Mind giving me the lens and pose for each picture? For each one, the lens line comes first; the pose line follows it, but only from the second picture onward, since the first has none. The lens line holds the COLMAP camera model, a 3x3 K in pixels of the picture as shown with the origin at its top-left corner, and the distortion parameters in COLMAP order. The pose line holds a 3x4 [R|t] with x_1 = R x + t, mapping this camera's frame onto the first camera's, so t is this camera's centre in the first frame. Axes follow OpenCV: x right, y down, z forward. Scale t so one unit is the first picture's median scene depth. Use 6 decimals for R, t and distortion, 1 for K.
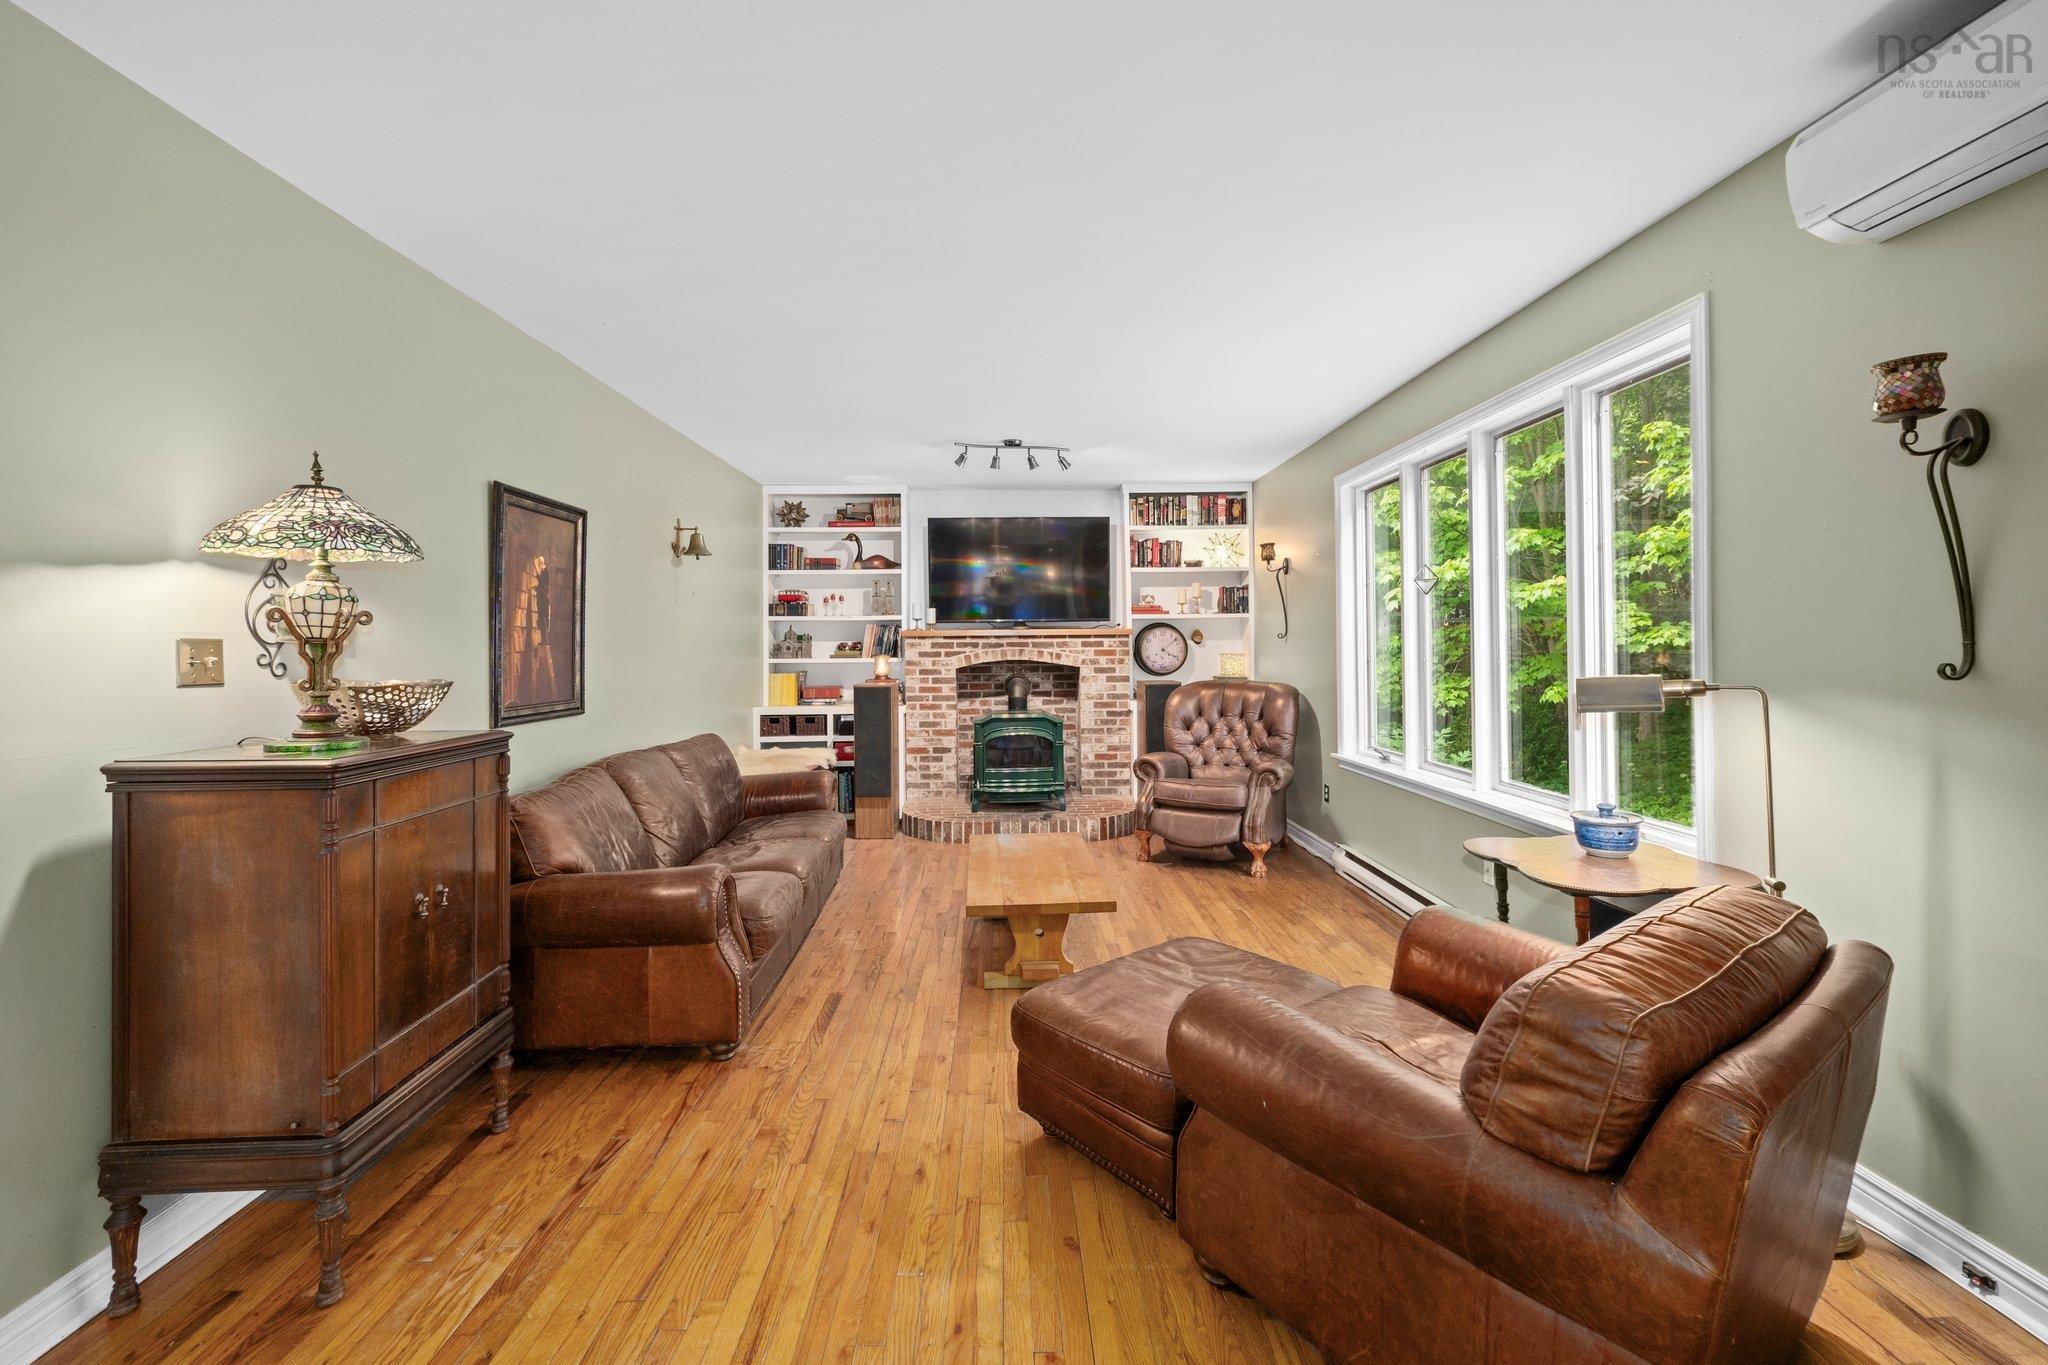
lens RADIAL K [[829.9, 0, 1020.9], [0, 829.9, 646.1], [0, 0, 1]] dist [0.000072, -0.000357]
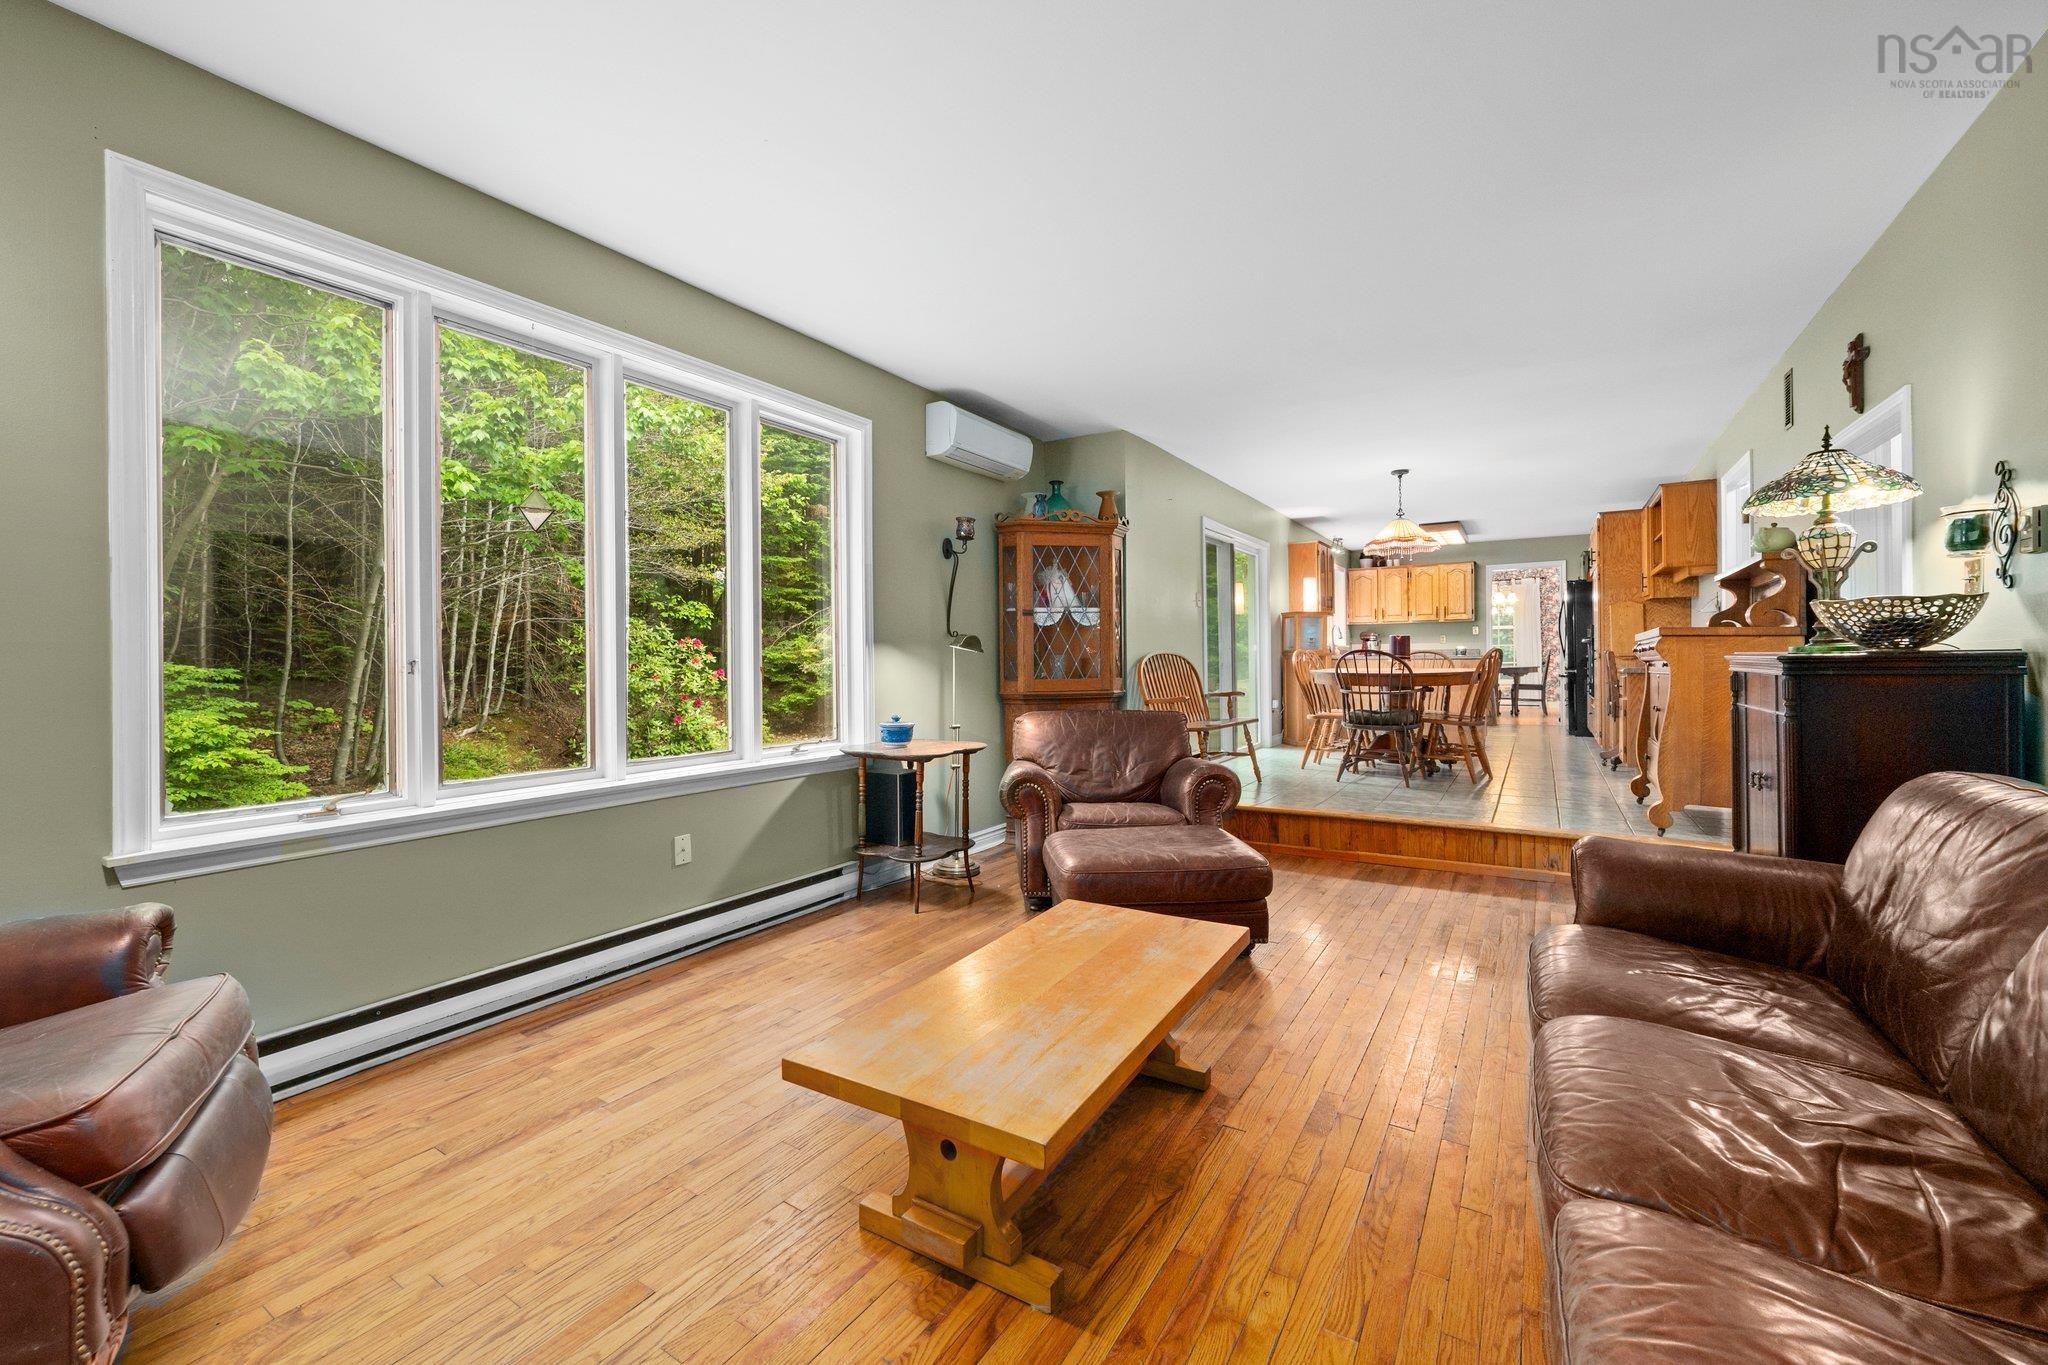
lens RADIAL K [[829.9, 0, 1019.3], [0, 829.9, 671.2], [0, 0, 1]] dist [0.000072, -0.000357]
pose [[-0.844799, 0.014733, 0.534881, -0.149966], [0.022255, 0.999723, 0.007614, 0.037530], [-0.534621, 0.018336, -0.844893, 0.902195]]
